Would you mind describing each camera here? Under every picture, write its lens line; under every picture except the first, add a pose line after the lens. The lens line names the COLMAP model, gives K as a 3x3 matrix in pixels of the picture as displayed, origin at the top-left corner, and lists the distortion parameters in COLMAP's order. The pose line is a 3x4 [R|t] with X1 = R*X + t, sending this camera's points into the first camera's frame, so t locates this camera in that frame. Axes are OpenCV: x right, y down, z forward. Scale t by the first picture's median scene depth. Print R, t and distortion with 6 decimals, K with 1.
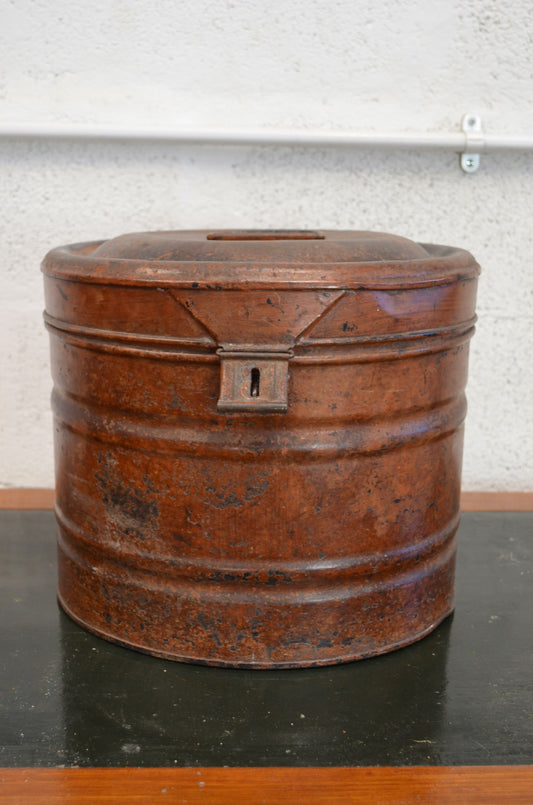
lens RADIAL K [[976.0, 0, 266.3], [0, 976.0, 400.9], [0, 0, 1]] dist [-0.009766, 0.001024]
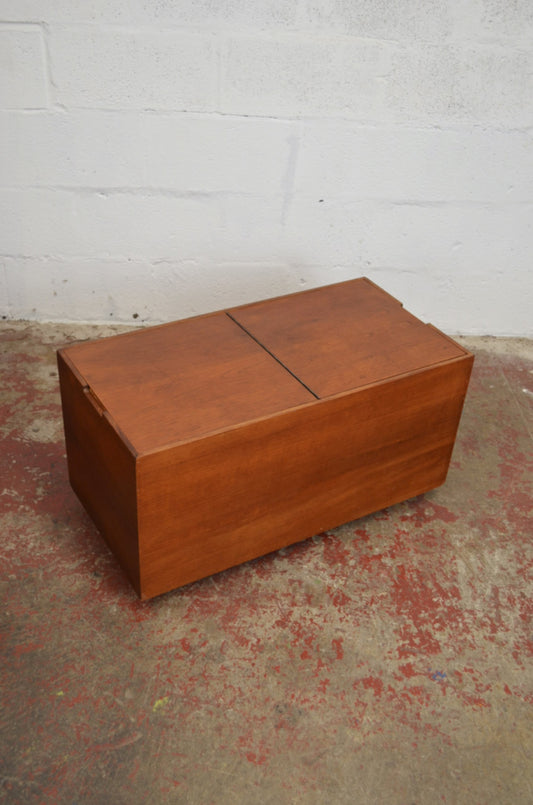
lens RADIAL K [[876.4, 0, 266.5], [0, 876.4, 404.5], [0, 0, 1]] dist [-0.008257, -0.009370]
pose [[0.999474, 0.030418, 0.011287, -0.162805], [-0.032443, 0.933764, 0.356416, -0.016814], [0.000302, -0.356595, 0.934259, -1.351595]]
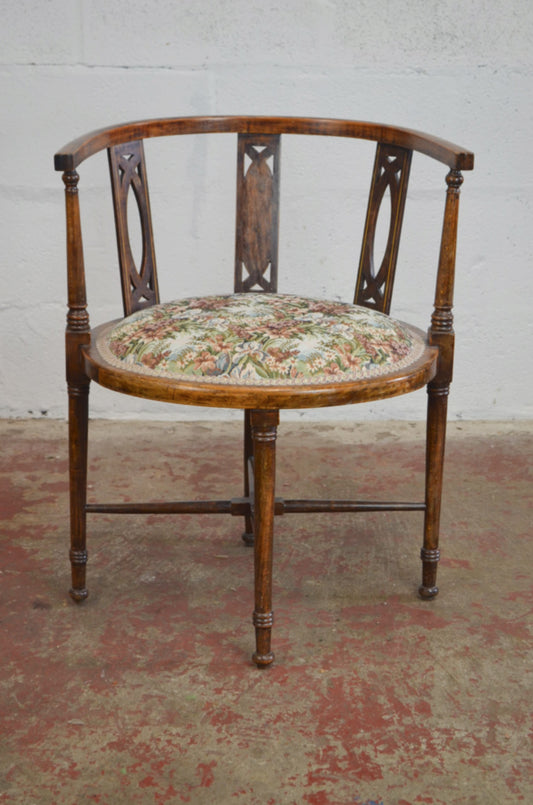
lens RADIAL K [[1596.6, 0, 263.0], [0, 1596.6, 402.3], [0, 0, 1]] dist [0.010085, 0.036918]
pose [[0.998281, -0.004473, -0.058430, 0.184619], [0.009284, 0.996561, 0.082336, 0.451875], [0.057861, -0.082737, 0.994890, -1.716947]]
